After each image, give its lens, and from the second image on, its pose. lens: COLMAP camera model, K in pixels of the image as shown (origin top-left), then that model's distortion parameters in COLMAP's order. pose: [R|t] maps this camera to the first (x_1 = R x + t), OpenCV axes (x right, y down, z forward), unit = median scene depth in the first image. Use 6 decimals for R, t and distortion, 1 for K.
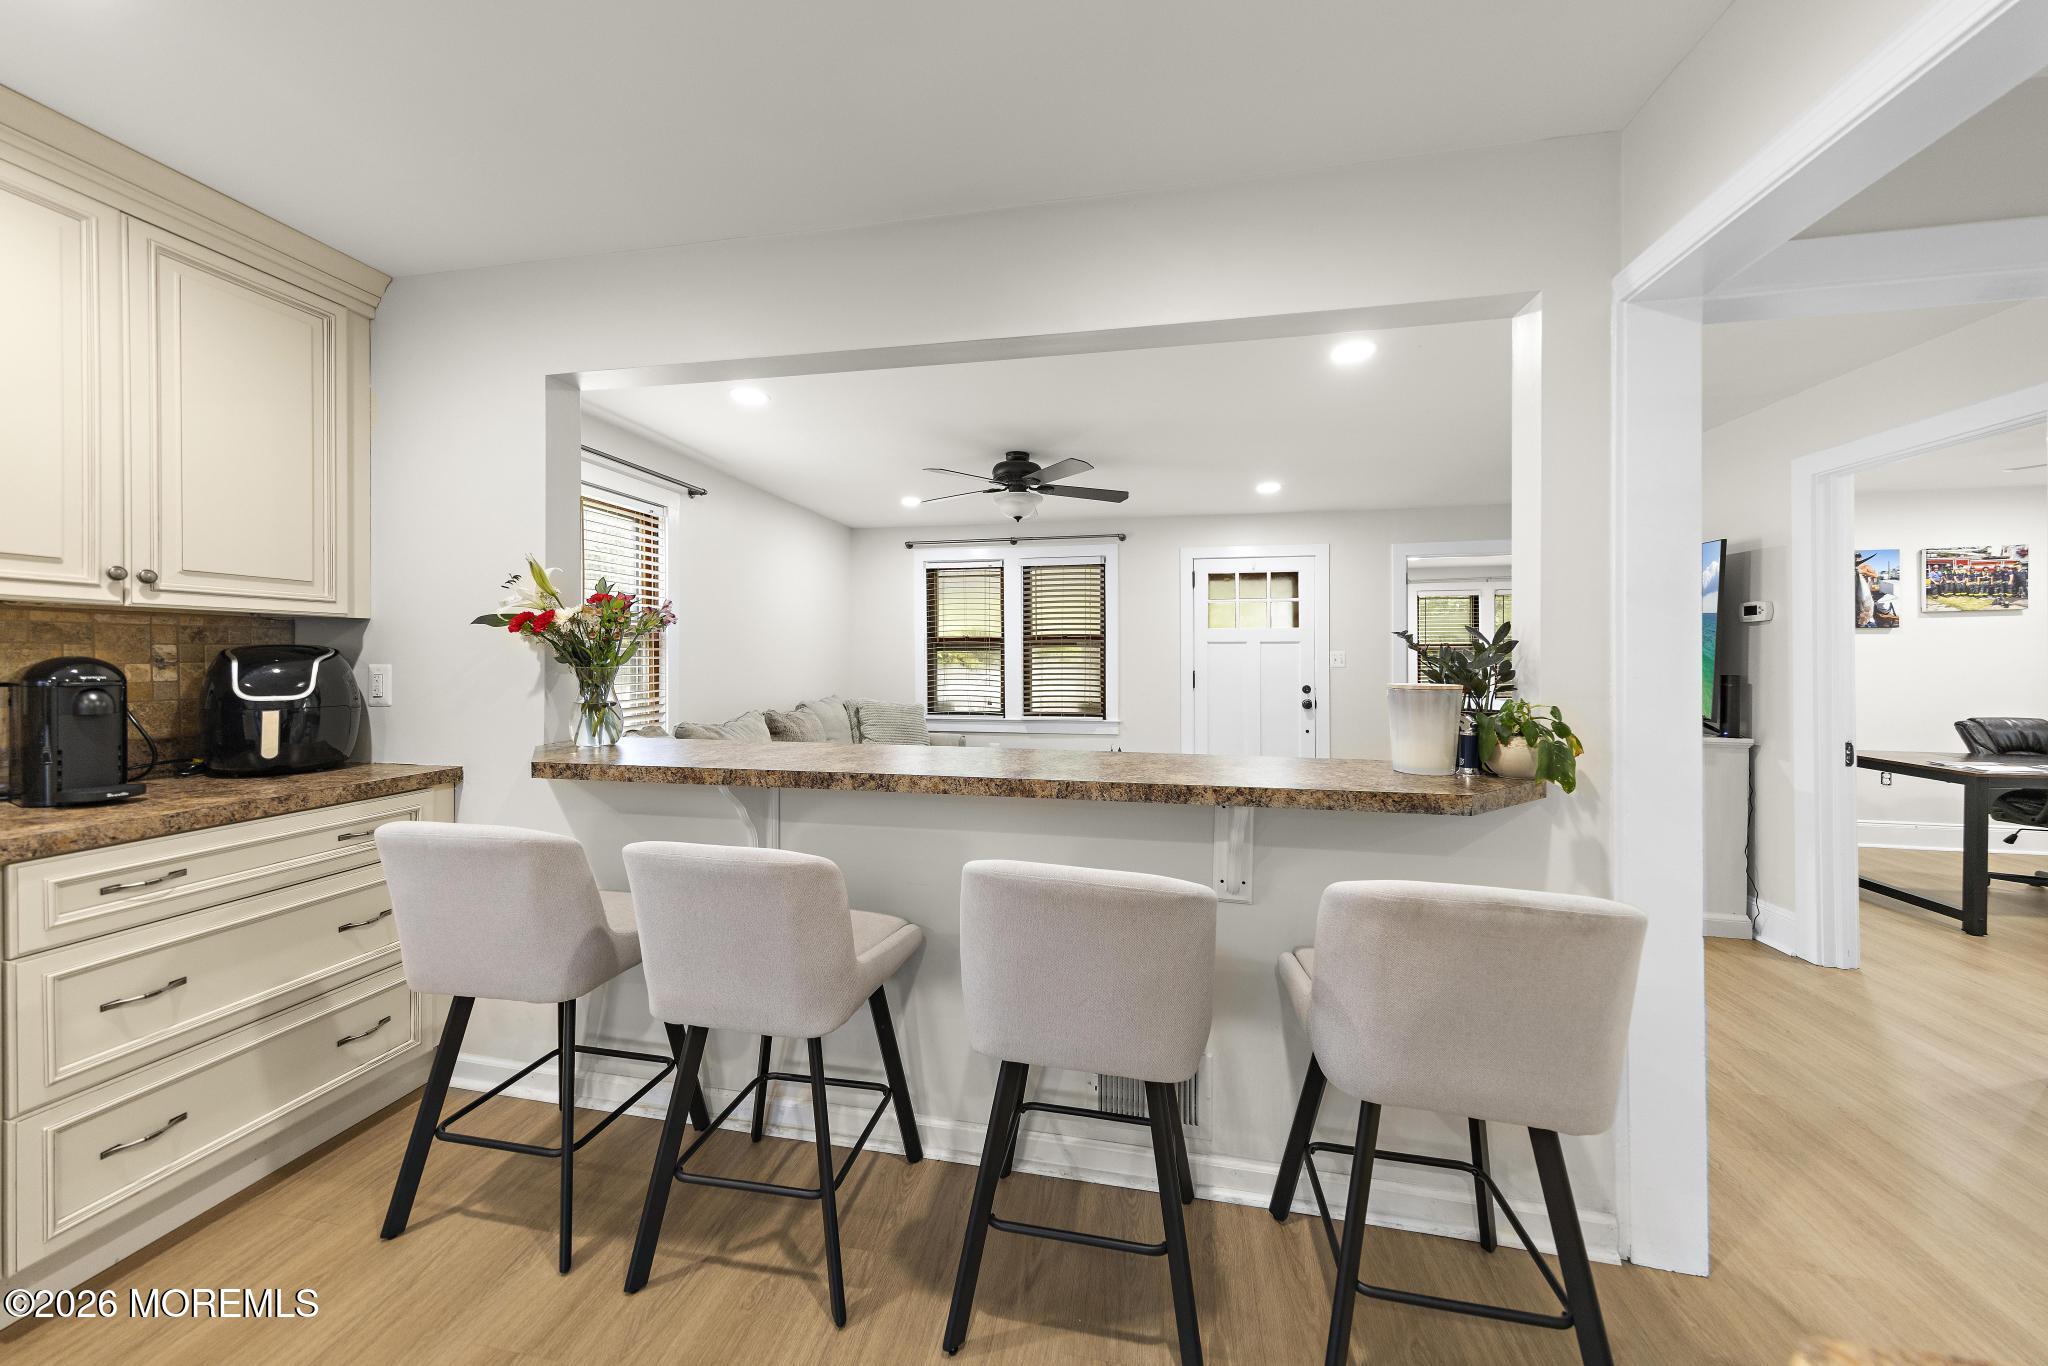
lens RADIAL K [[700.7, 0, 1030.6], [0, 700.7, 663.5], [0, 0, 1]] dist [0.008263, -0.000276]
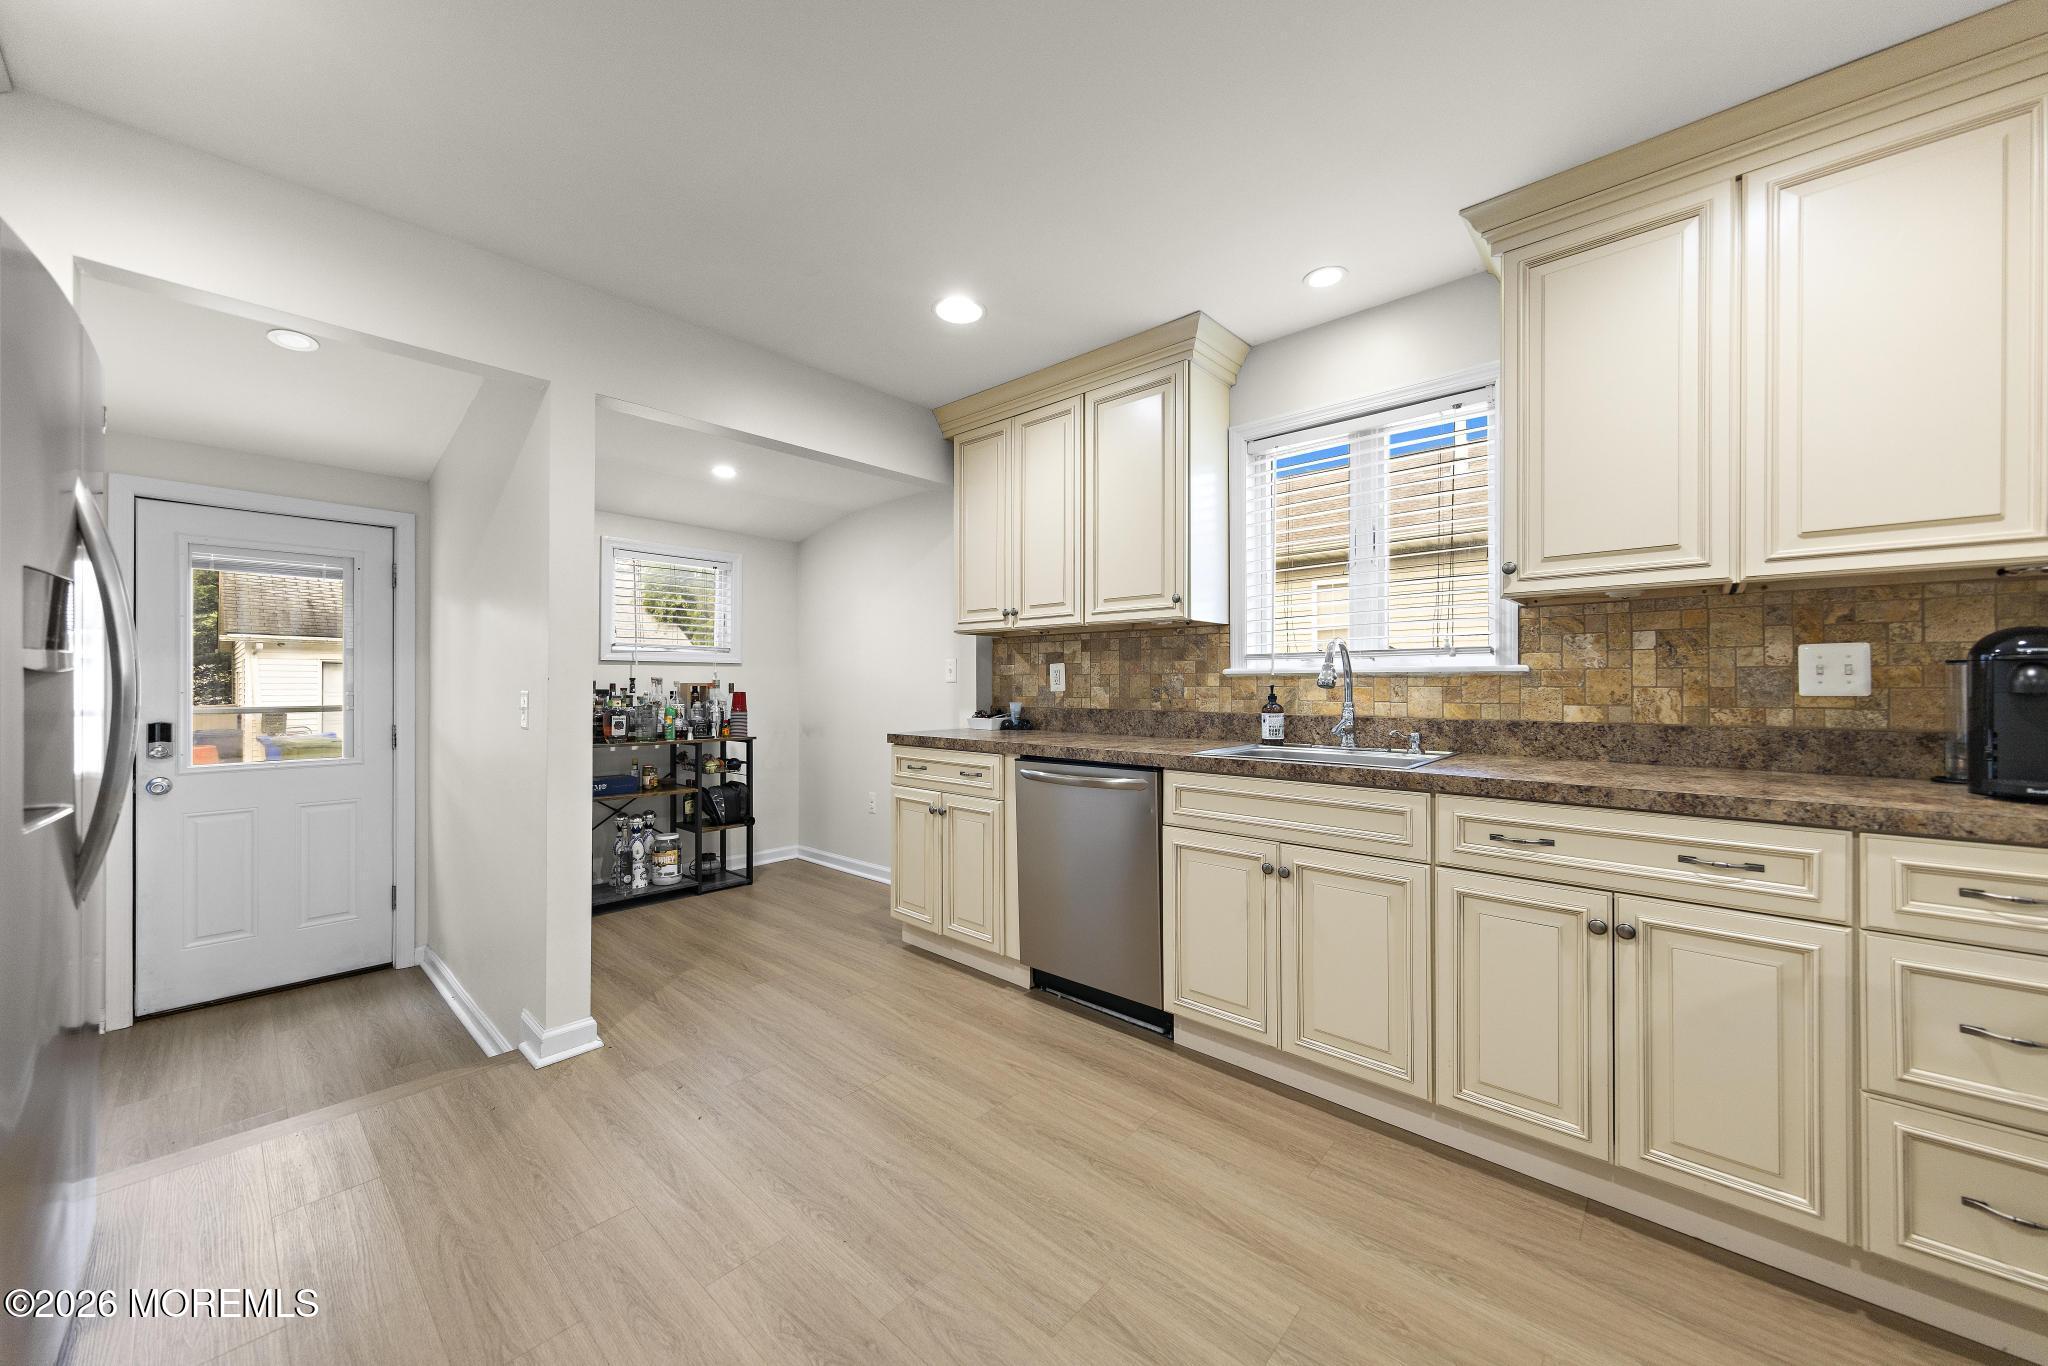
lens RADIAL K [[741.2, 0, 1033.6], [0, 741.2, 684.8], [0, 0, 1]] dist [0.006453, -0.000317]
pose [[-0.518821, -0.002285, -0.854880, 0.015266], [-0.006549, 0.999978, 0.001301, 0.023238], [0.854858, 0.006273, -0.518824, 0.155088]]
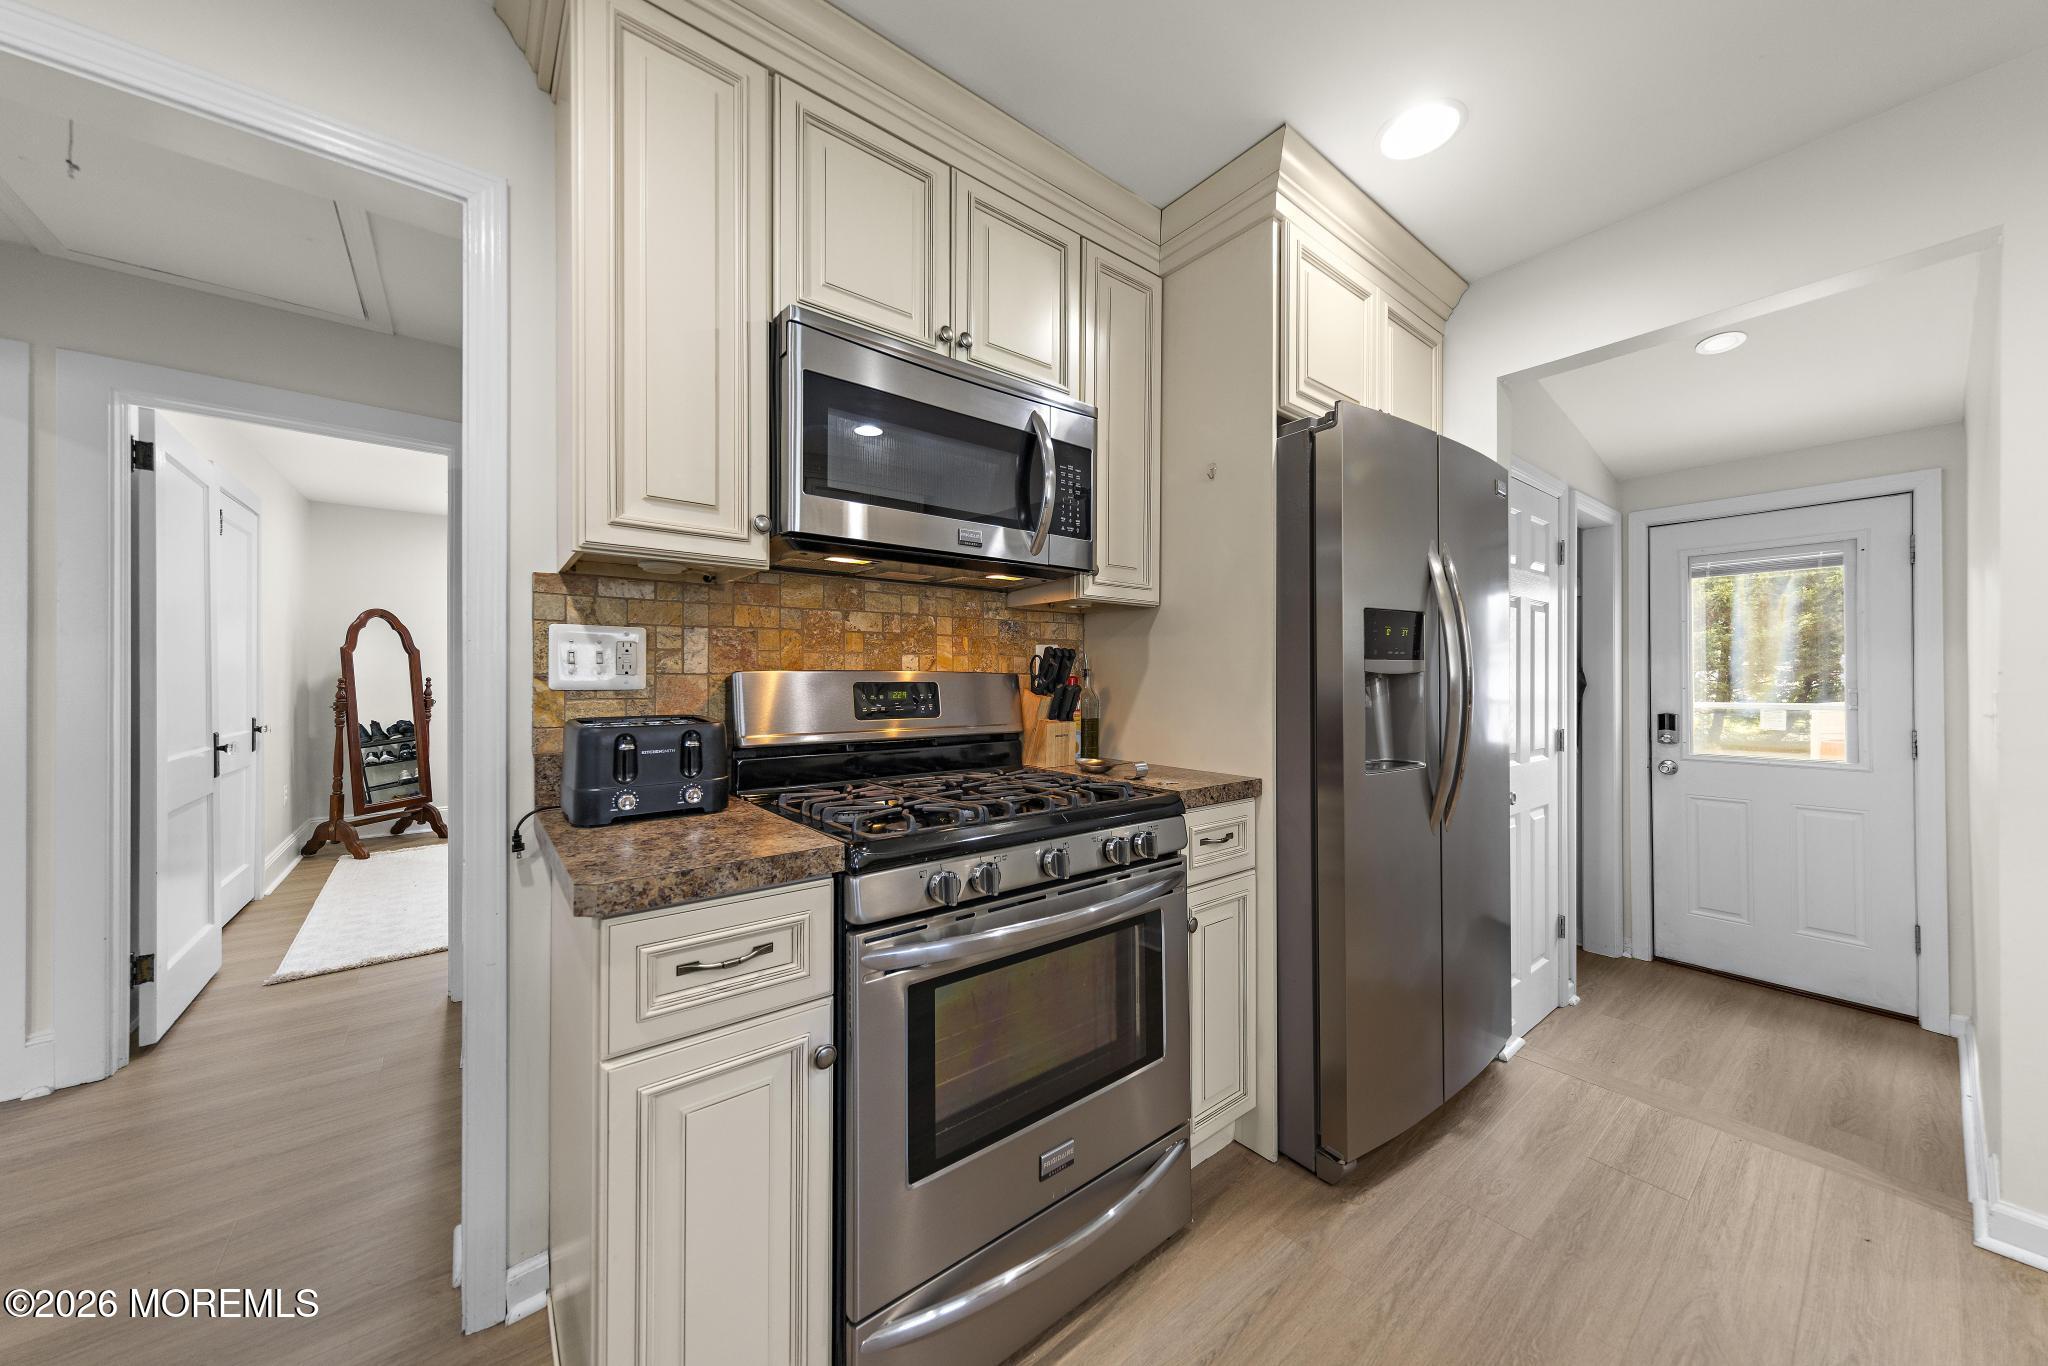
lens RADIAL K [[696.2, 0, 1031.5], [0, 696.2, 678.8], [0, 0, 1]] dist [0.007928, -0.000096]
pose [[-0.756527, 0.001080, 0.653961, -0.119312], [0.003451, 0.999991, 0.002341, 0.022430], [-0.653953, 0.004028, -0.756524, 0.139288]]
